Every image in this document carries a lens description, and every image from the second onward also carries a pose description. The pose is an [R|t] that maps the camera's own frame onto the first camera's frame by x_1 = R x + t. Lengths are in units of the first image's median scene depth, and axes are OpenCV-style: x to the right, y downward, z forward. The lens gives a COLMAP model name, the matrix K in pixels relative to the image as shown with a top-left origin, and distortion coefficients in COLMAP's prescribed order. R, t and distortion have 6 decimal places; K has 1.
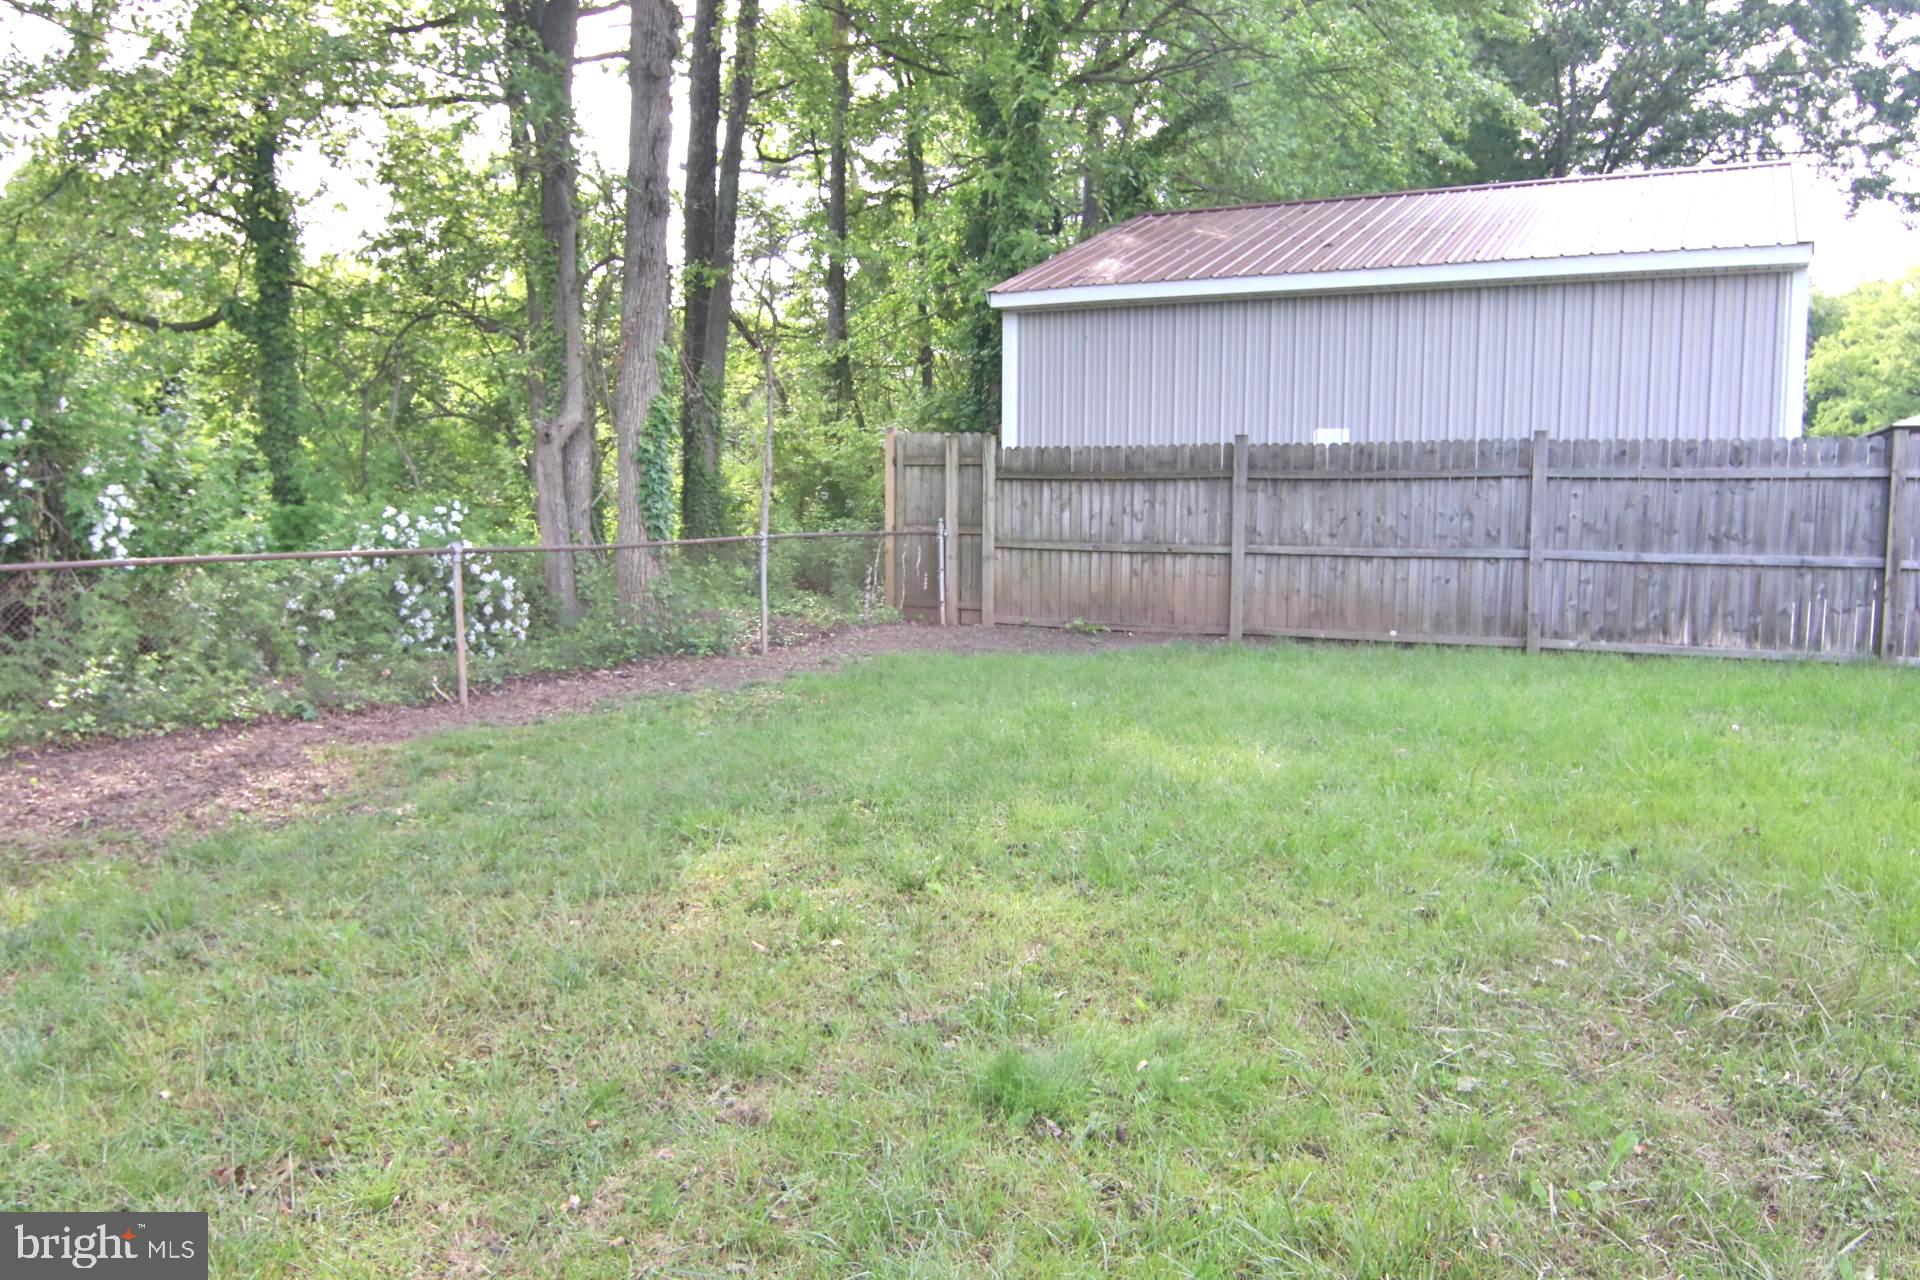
lens RADIAL K [[1532.7, 0, 952.0], [0, 1532.7, 646.3], [0, 0, 1]] dist [0.003606, -0.030647]
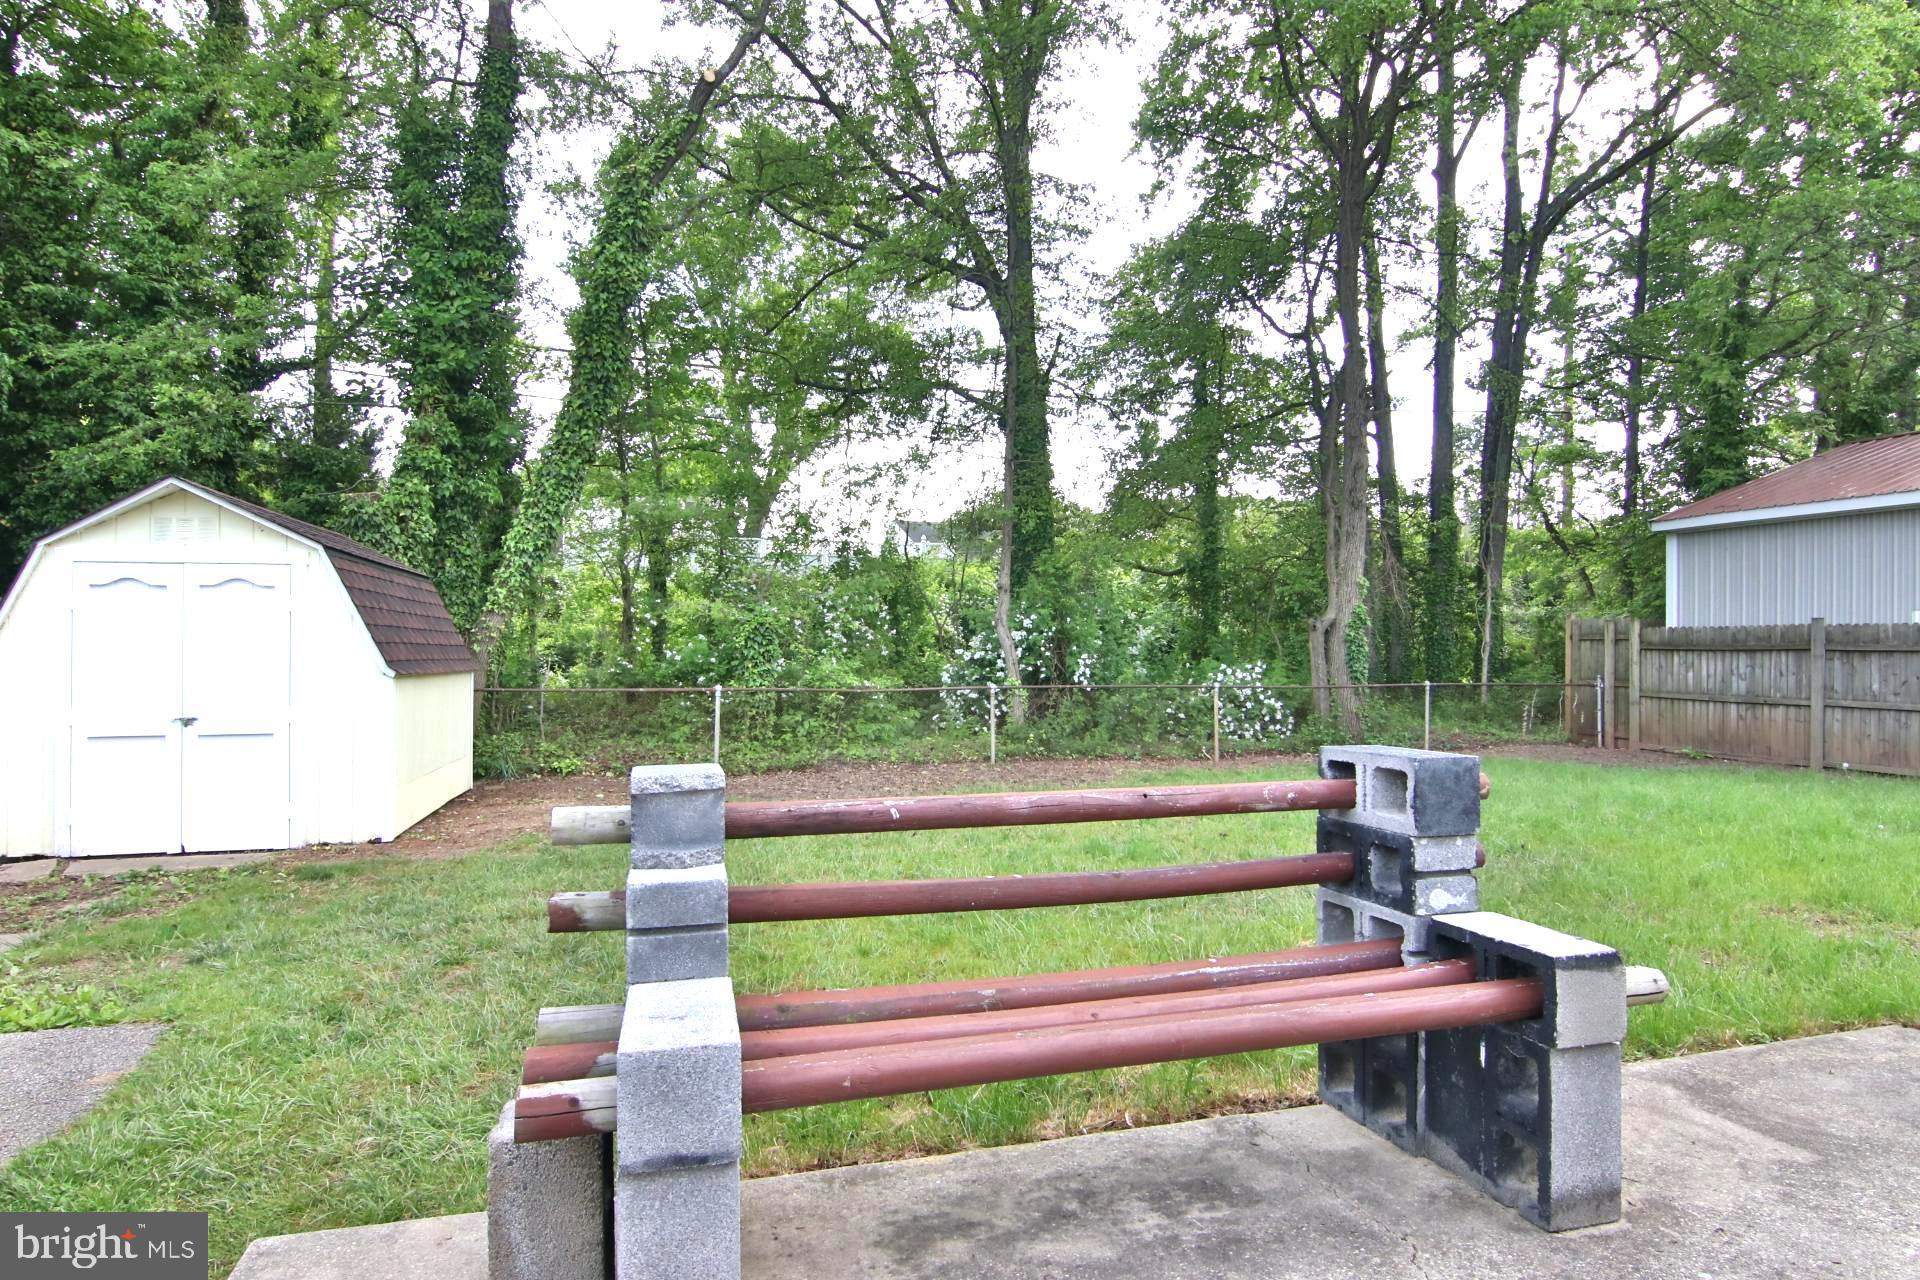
lens RADIAL K [[1090.4, 0, 954.2], [0, 1090.4, 643.9], [0, 0, 1]] dist [-0.004020, -0.013235]
pose [[0.702943, -0.001803, -0.711244, 0.348049], [-0.073209, 0.994502, -0.074875, 0.012383], [0.707468, 0.104702, 0.698946, -0.211342]]
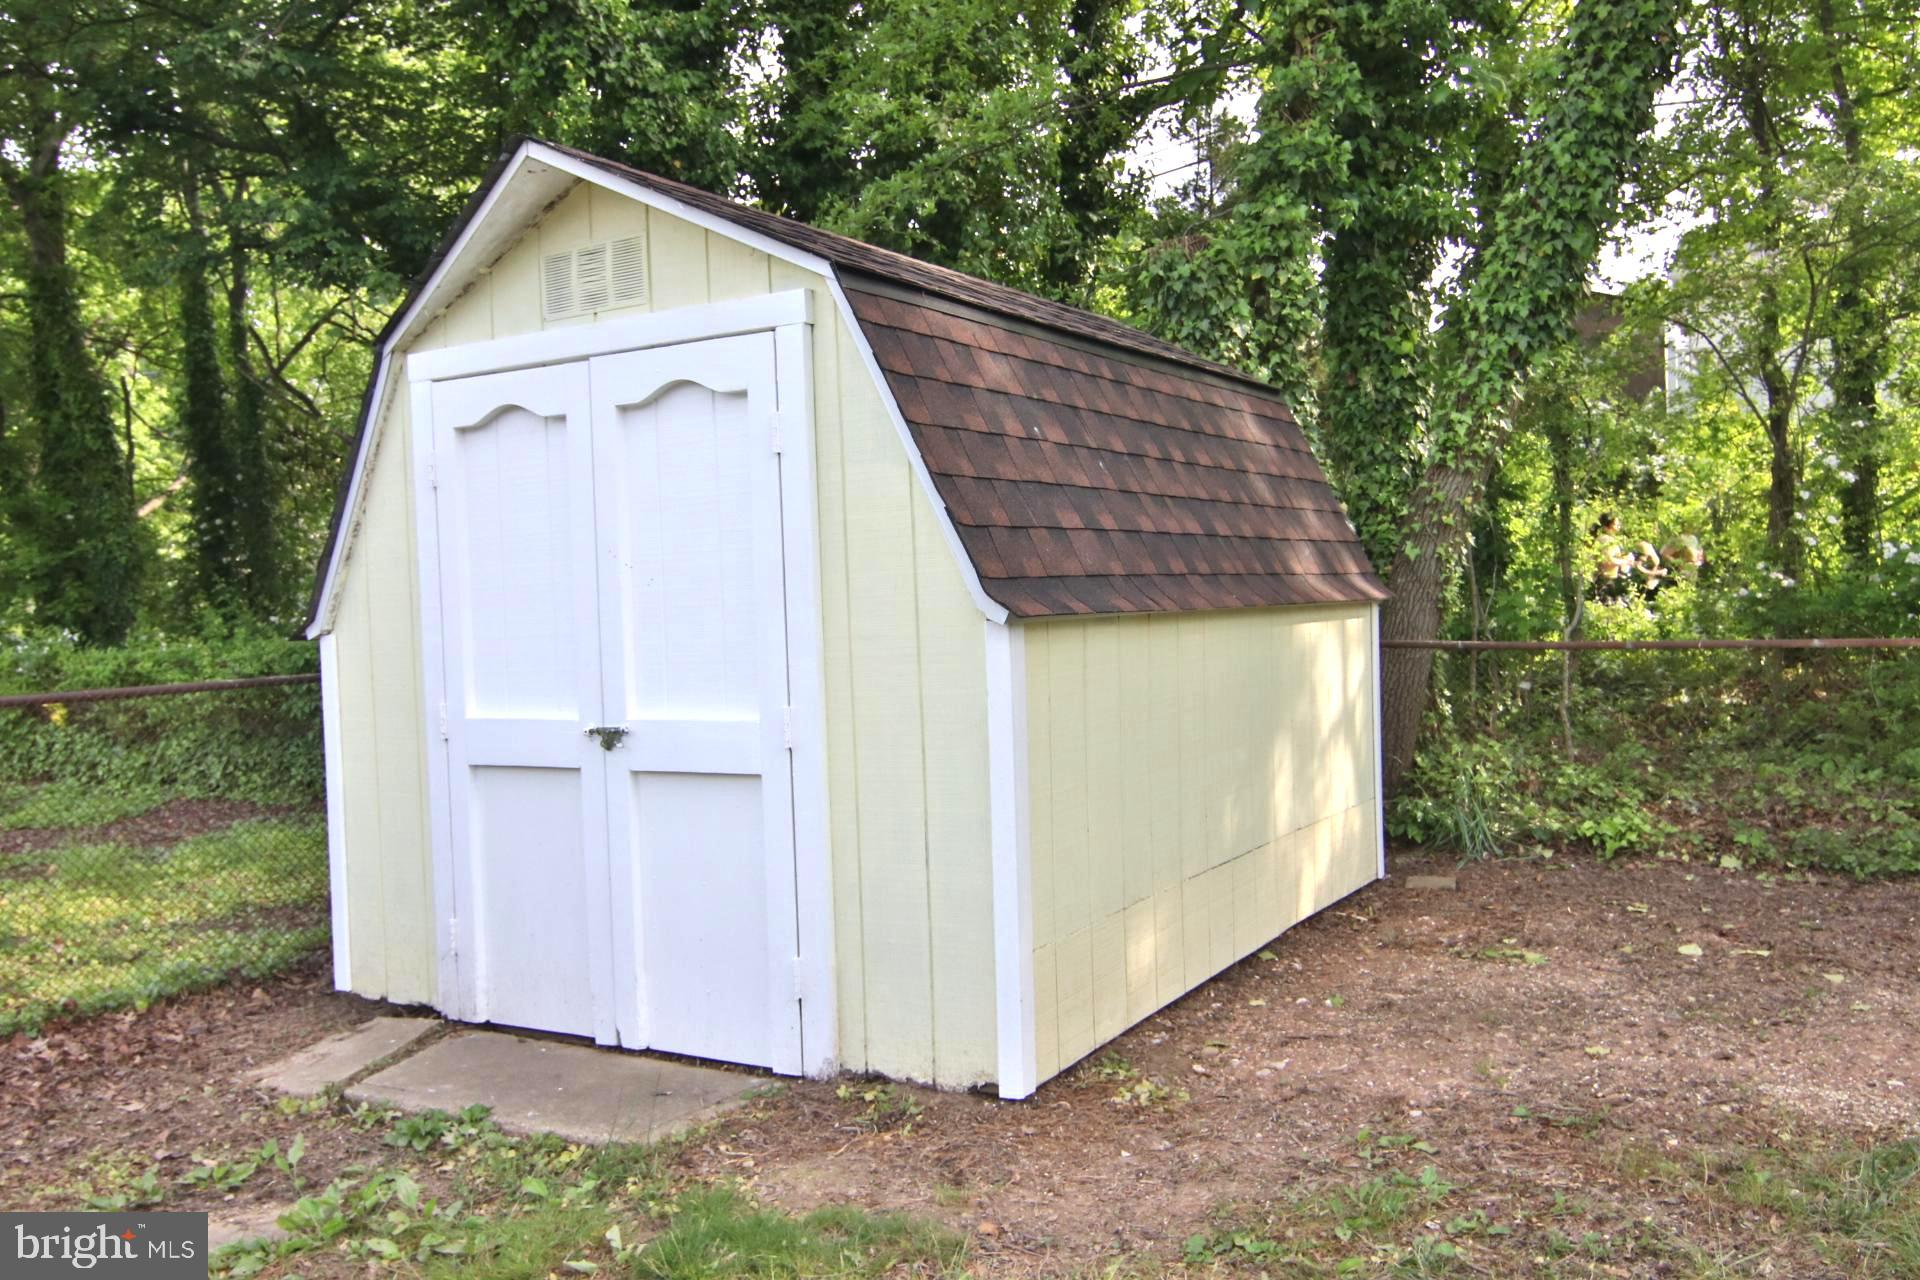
lens RADIAL K [[1532.7, 0, 953.2], [0, 1532.7, 645.5], [0, 0, 1]] dist [0.003606, -0.030647]
pose [[-0.014906, 0.036591, -0.999219, 0.301468], [-0.066013, 0.997114, 0.037499, 0.011031], [0.997707, 0.066521, -0.012447, -0.185727]]
